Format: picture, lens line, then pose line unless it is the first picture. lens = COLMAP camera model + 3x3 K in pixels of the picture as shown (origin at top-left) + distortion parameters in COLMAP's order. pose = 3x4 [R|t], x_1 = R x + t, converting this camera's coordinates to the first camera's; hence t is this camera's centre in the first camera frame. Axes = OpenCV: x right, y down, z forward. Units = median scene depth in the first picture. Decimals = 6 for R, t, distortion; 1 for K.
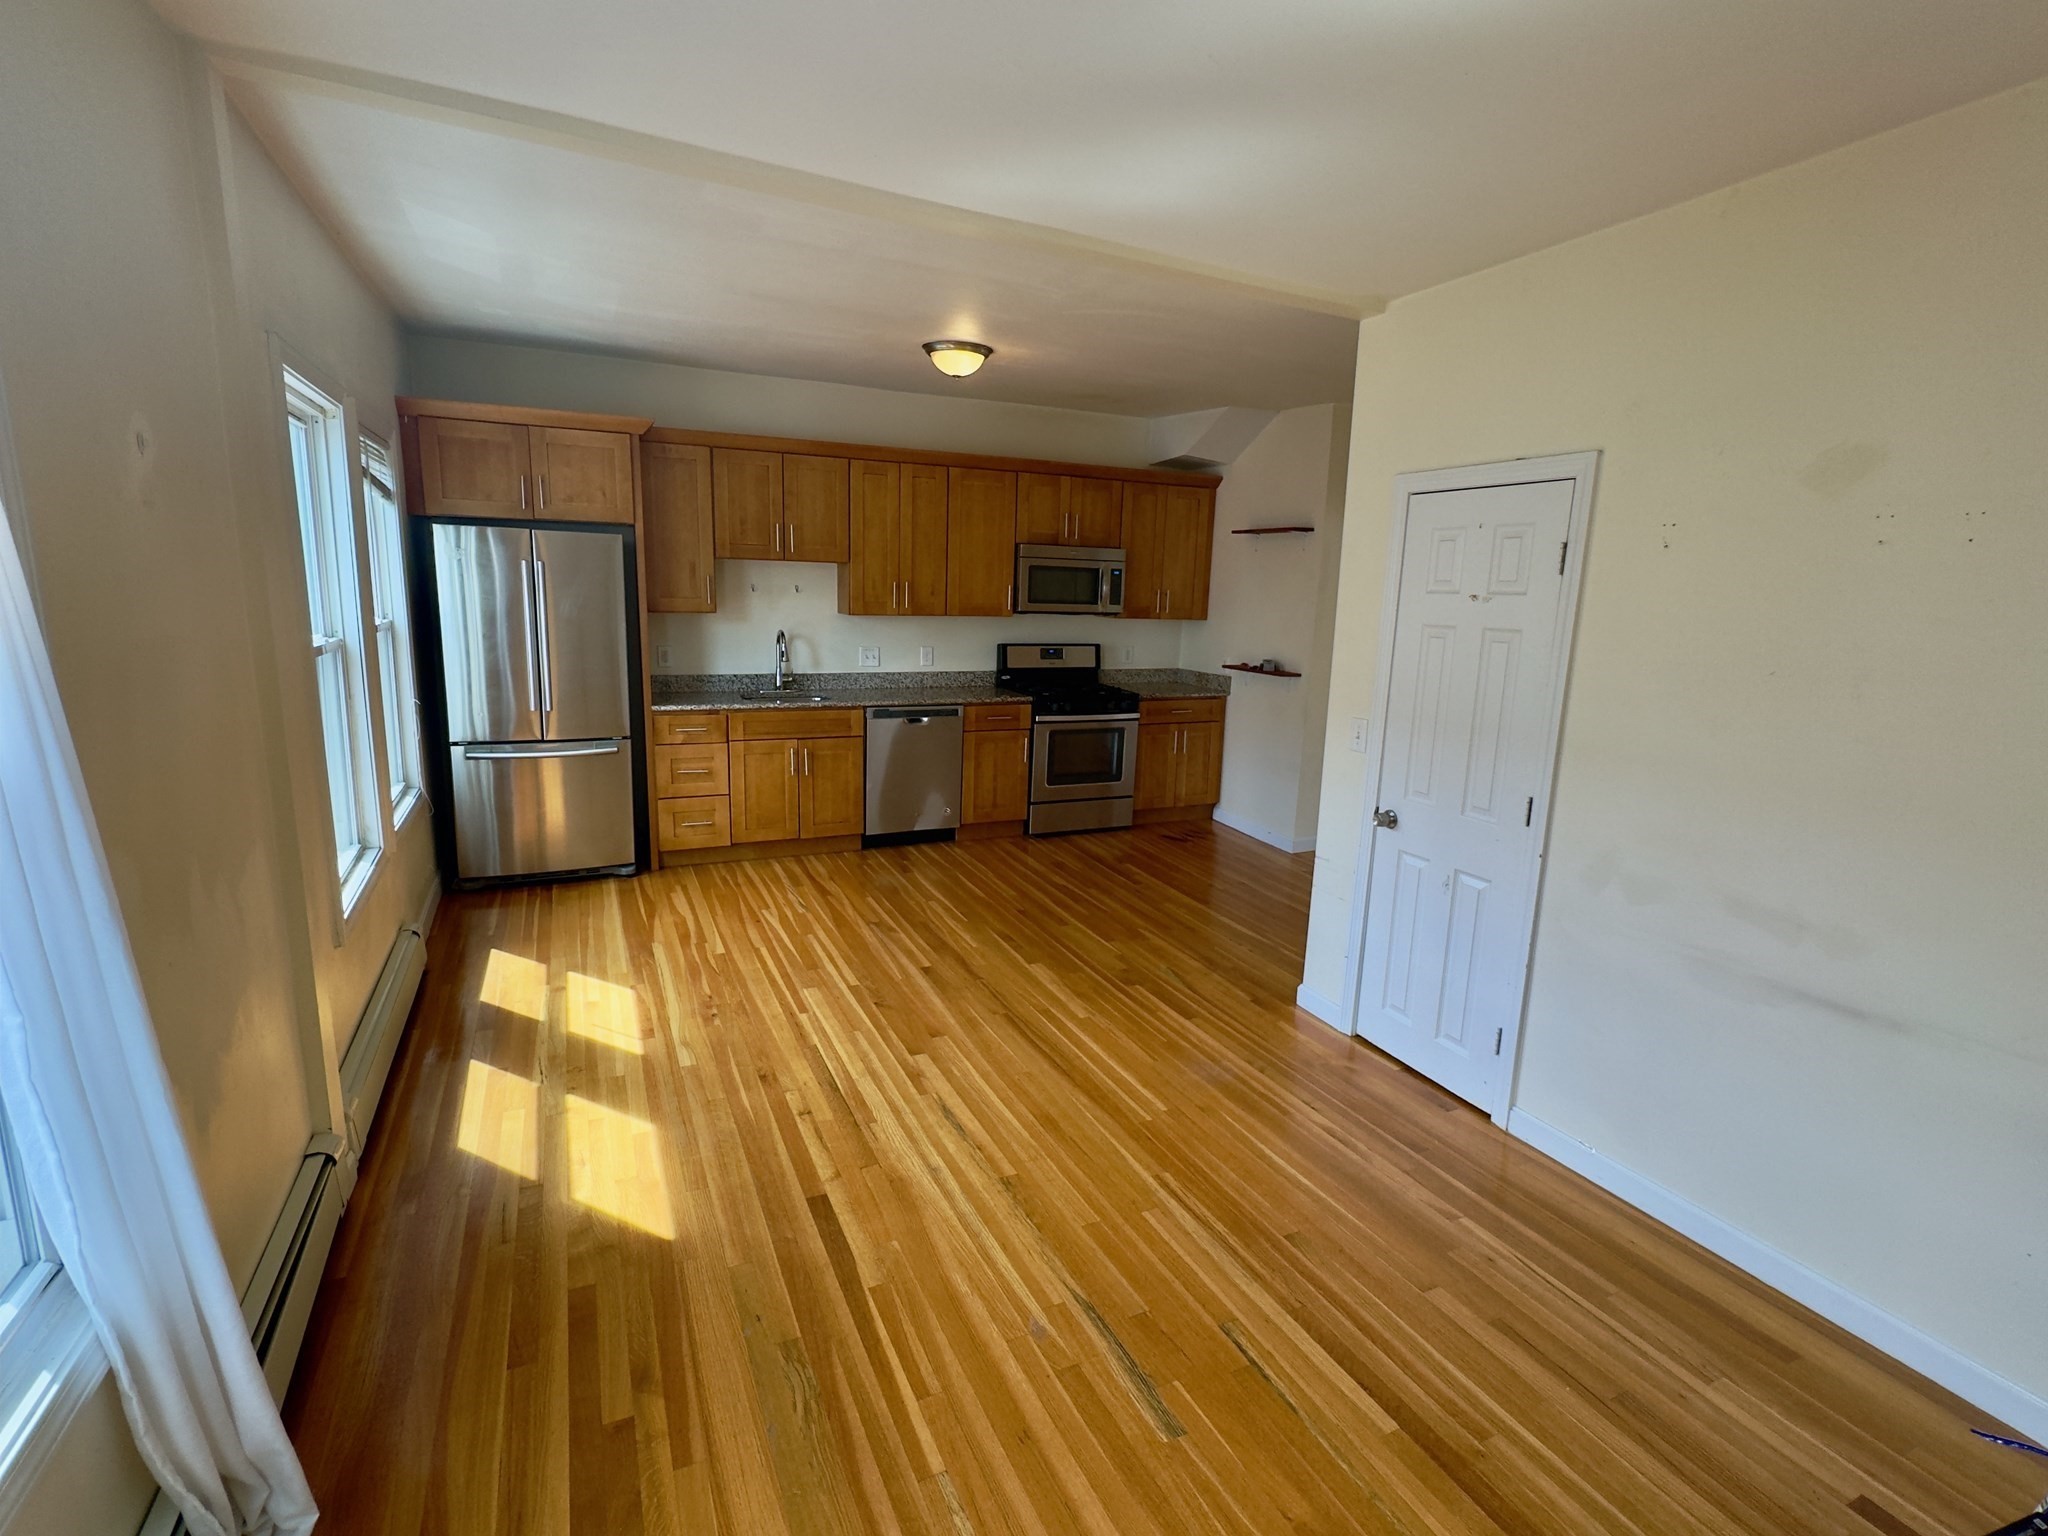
lens RADIAL K [[950.8, 0, 1024.0], [0, 950.8, 768.0], [0, 0, 1]] dist [0.002276, 0.000559]
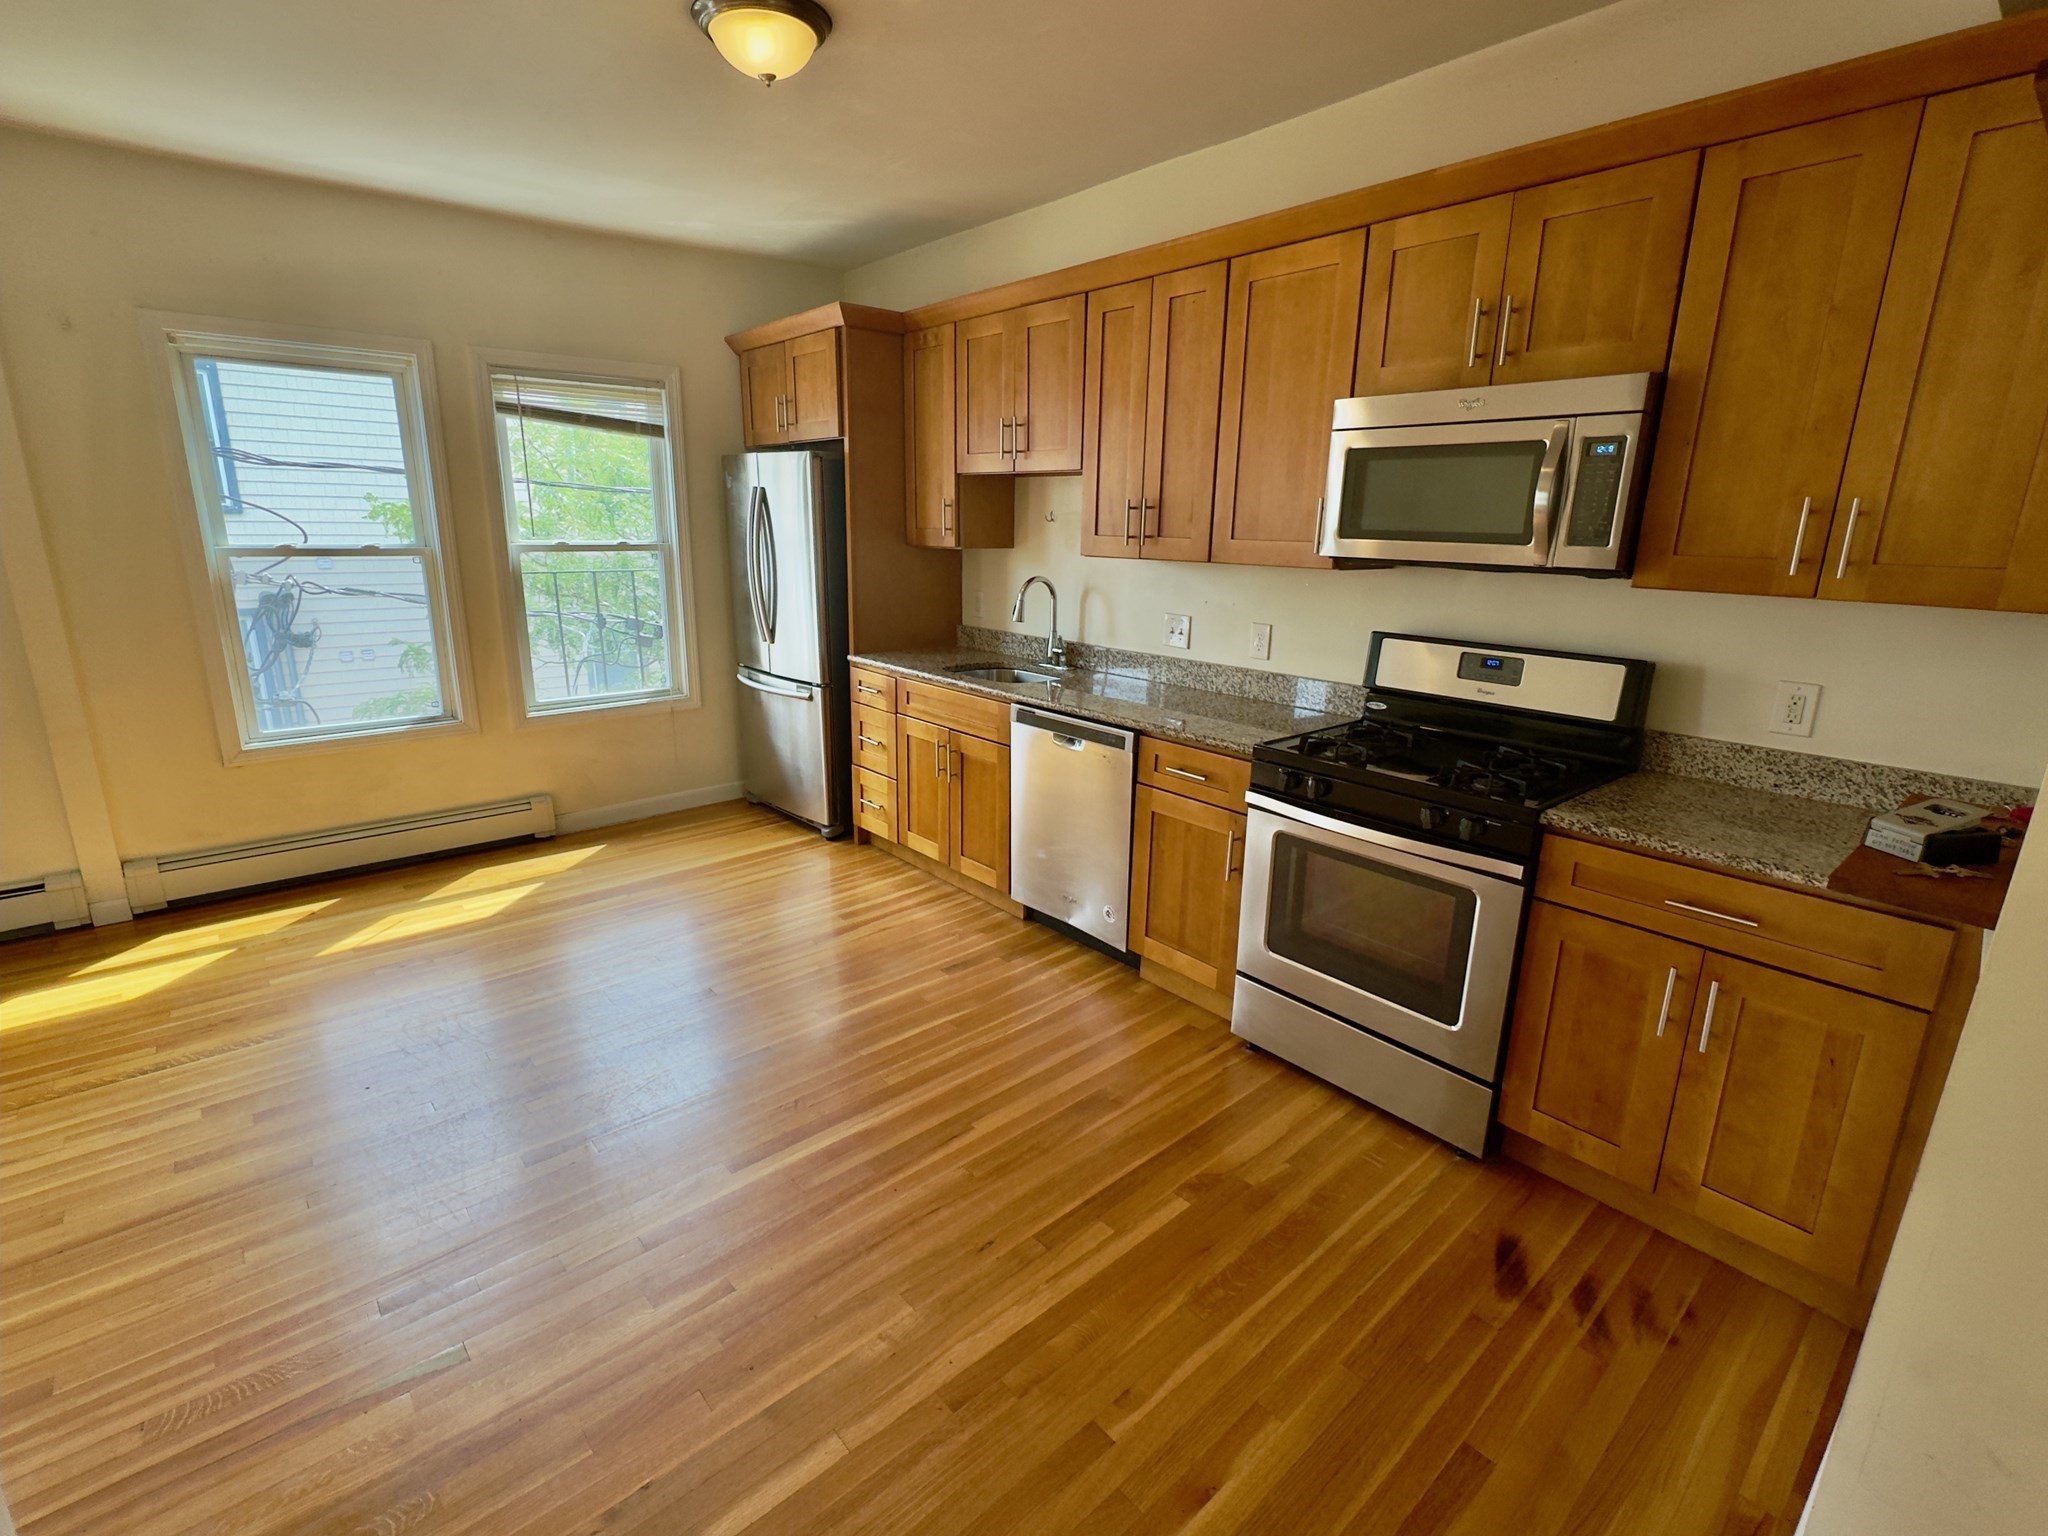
lens RADIAL K [[950.8, 0, 1024.0], [0, 950.8, 768.0], [0, 0, 1]] dist [0.002276, 0.000559]
pose [[0.274770, 0.220771, -0.935822, 0.427733], [-0.190729, 0.966457, 0.171998, -0.129715], [0.942403, 0.131229, 0.307660, 0.810207]]
